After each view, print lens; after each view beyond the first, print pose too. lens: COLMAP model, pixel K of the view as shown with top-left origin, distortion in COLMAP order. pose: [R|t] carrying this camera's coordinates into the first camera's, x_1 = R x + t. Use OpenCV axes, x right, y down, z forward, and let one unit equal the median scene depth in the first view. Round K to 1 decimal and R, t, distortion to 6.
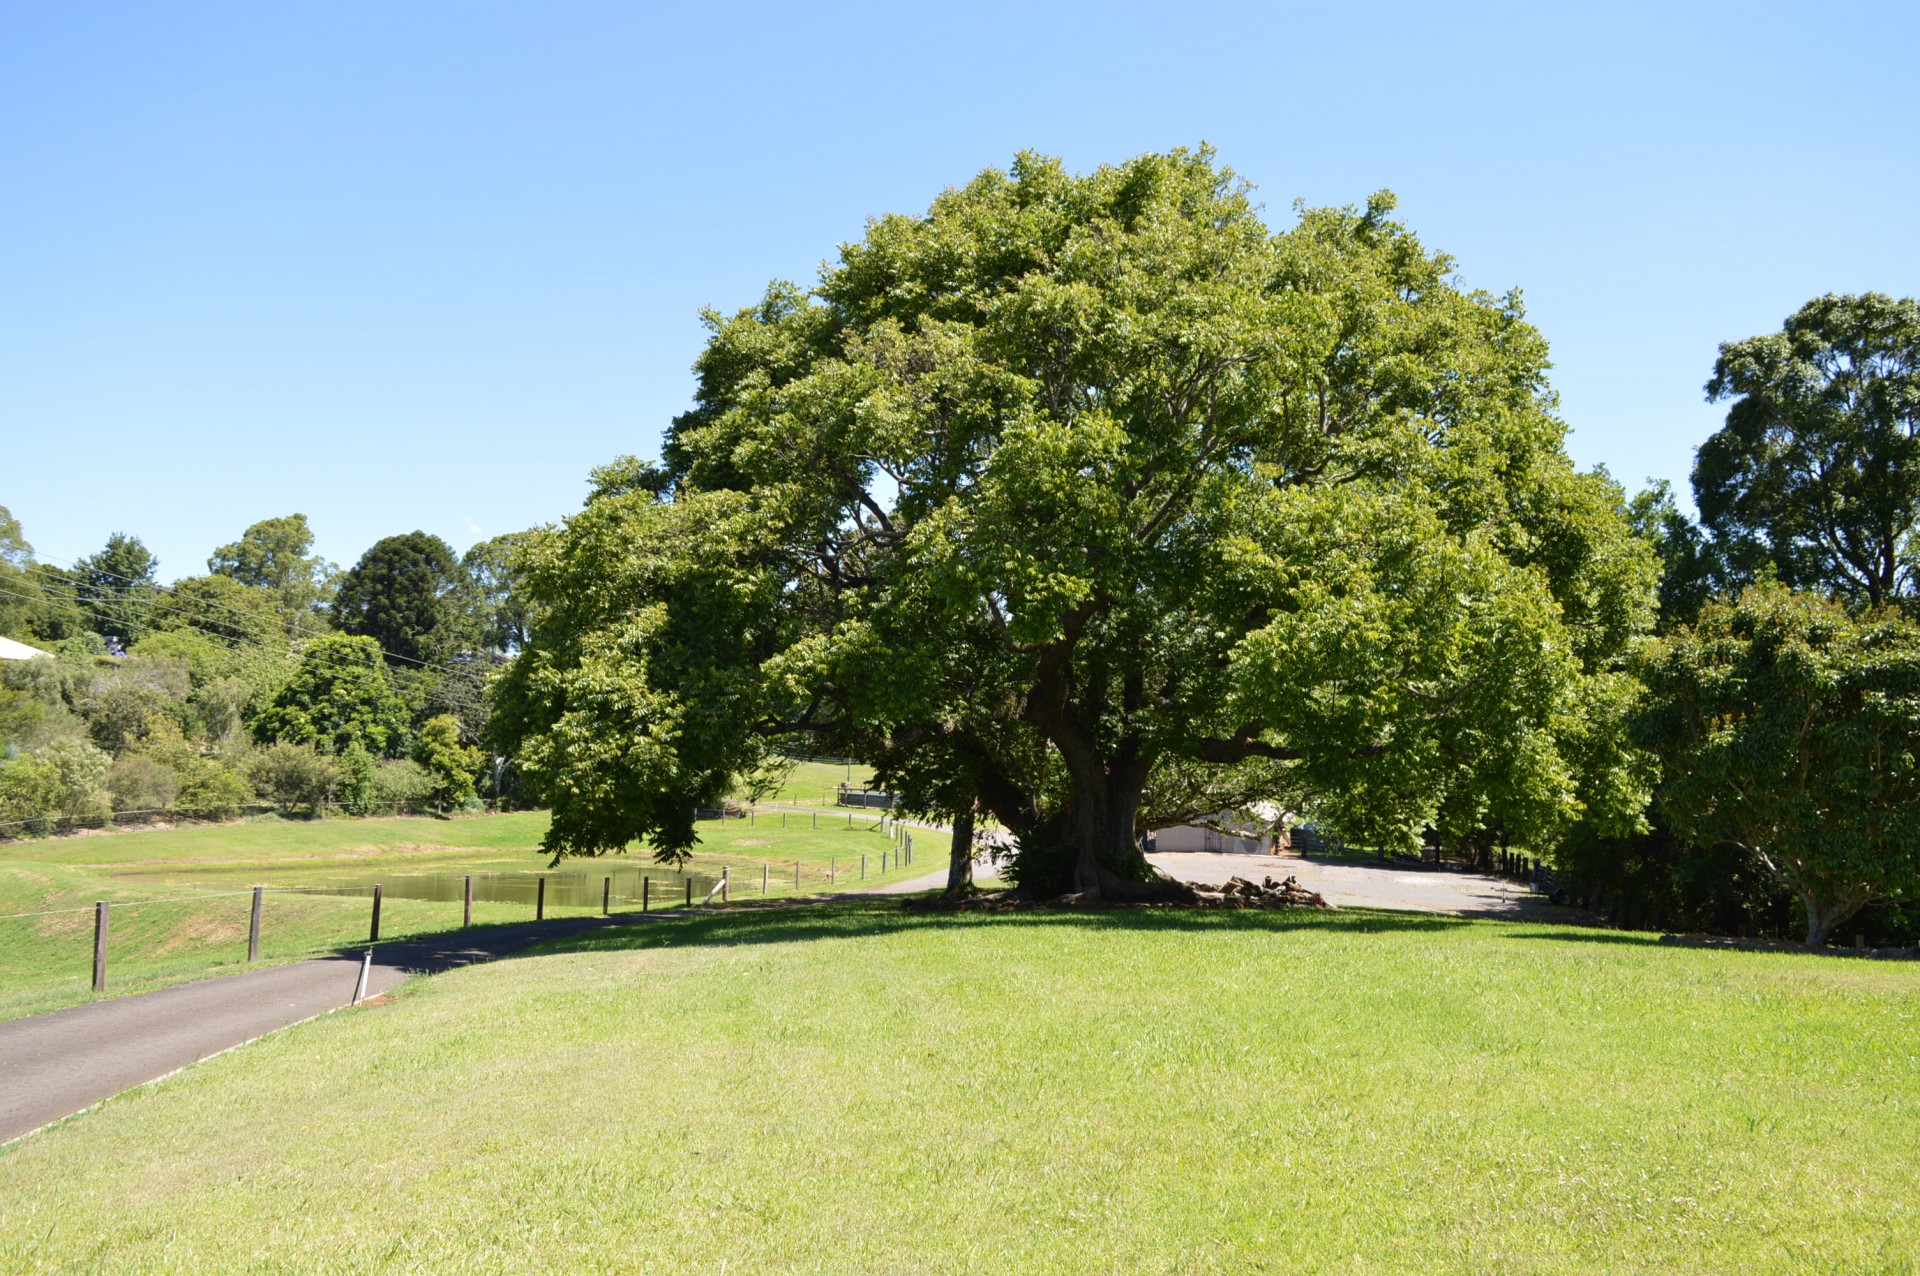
lens RADIAL K [[1485.9, 0, 960.0], [0, 1485.9, 638.0], [0, 0, 1]] dist [-0.008504, 0.003194]
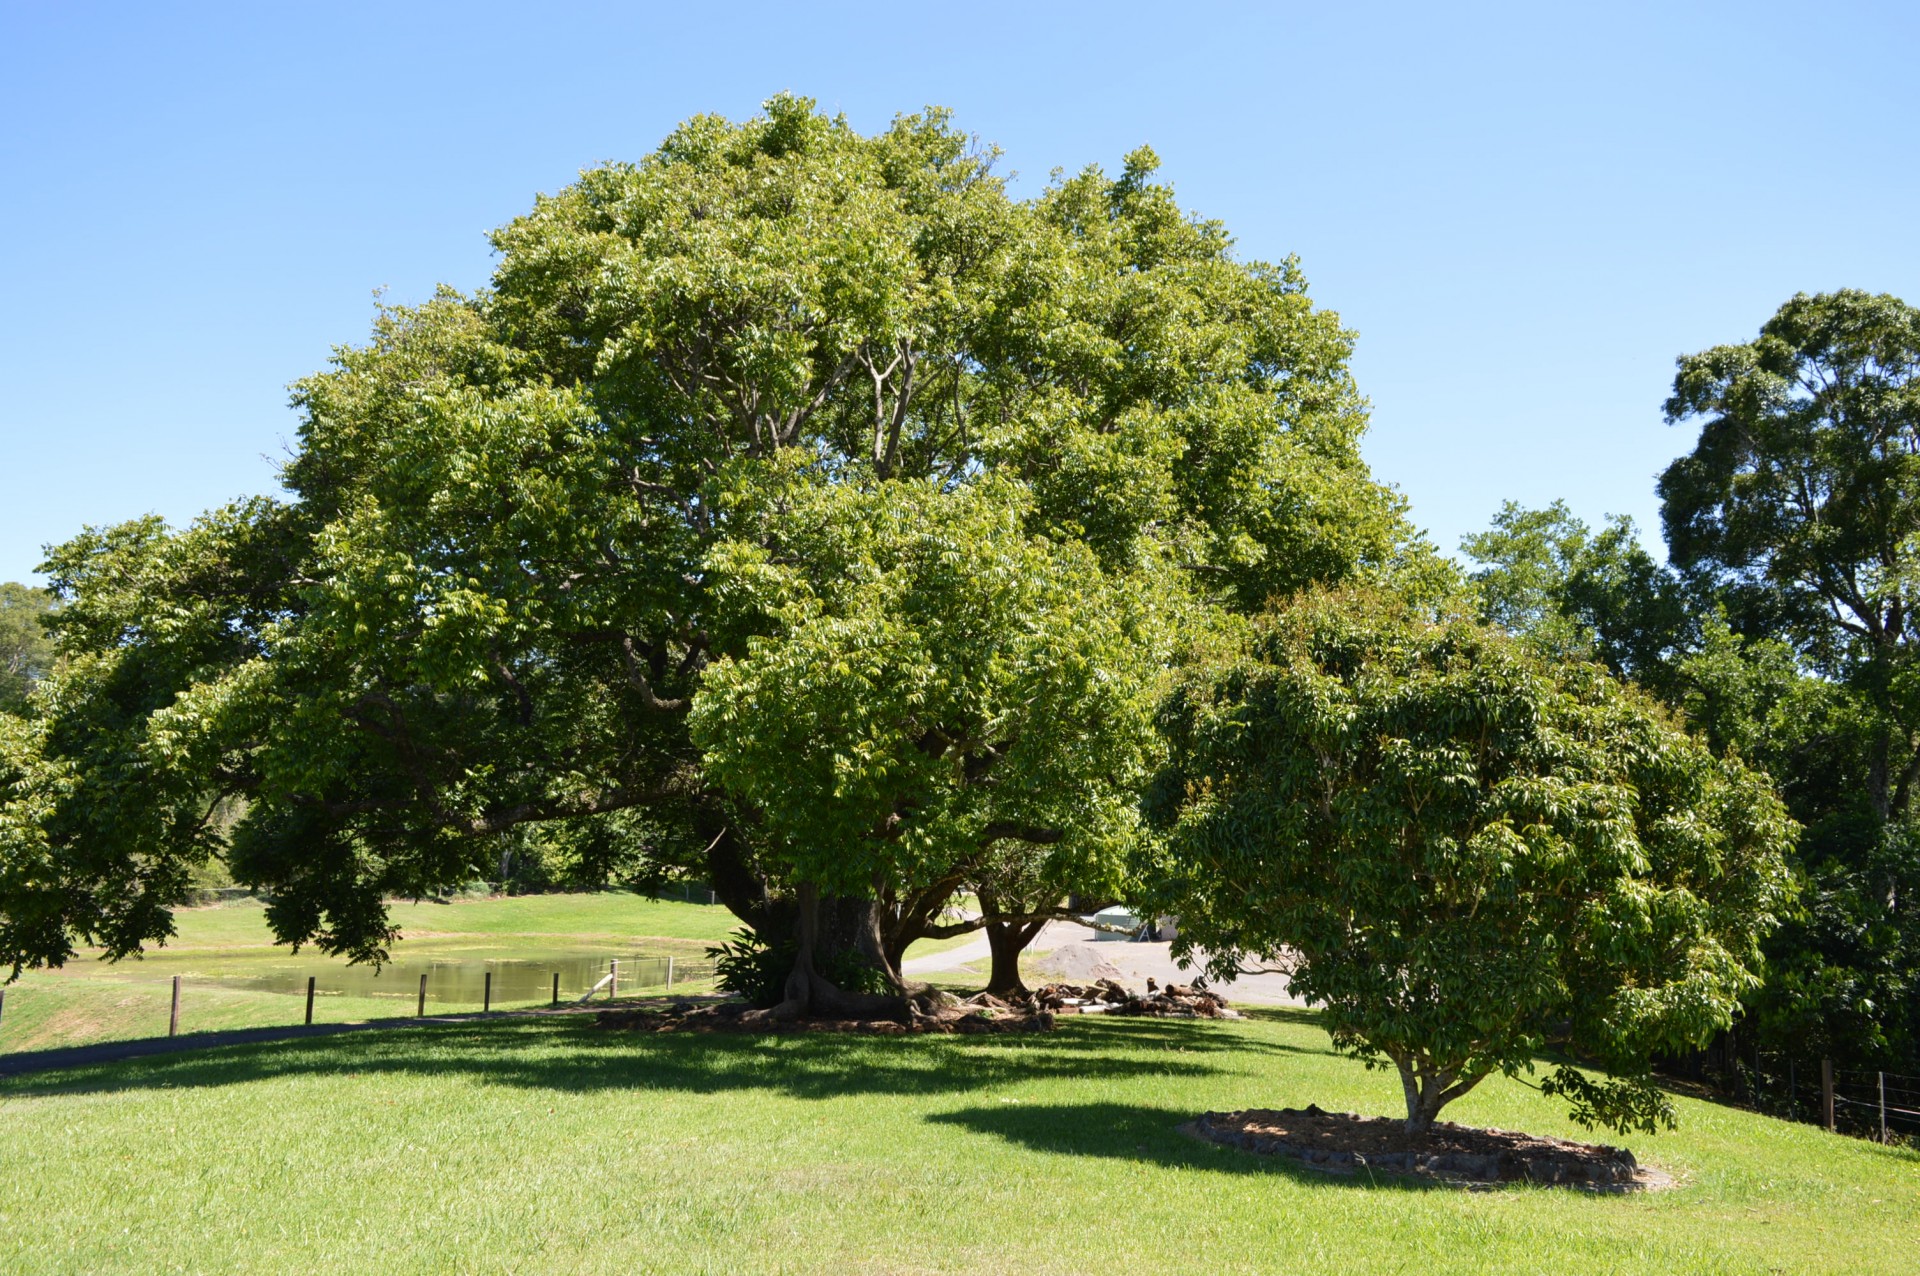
lens RADIAL K [[1498.2, 0, 960.0], [0, 1498.2, 638.0], [0, 0, 1]] dist [-0.025132, 0.008208]
pose [[0.997970, -0.011714, -0.062600, 0.147917], [0.008440, 0.998595, -0.052320, 0.008106], [0.063124, 0.051686, 0.996666, 0.114972]]
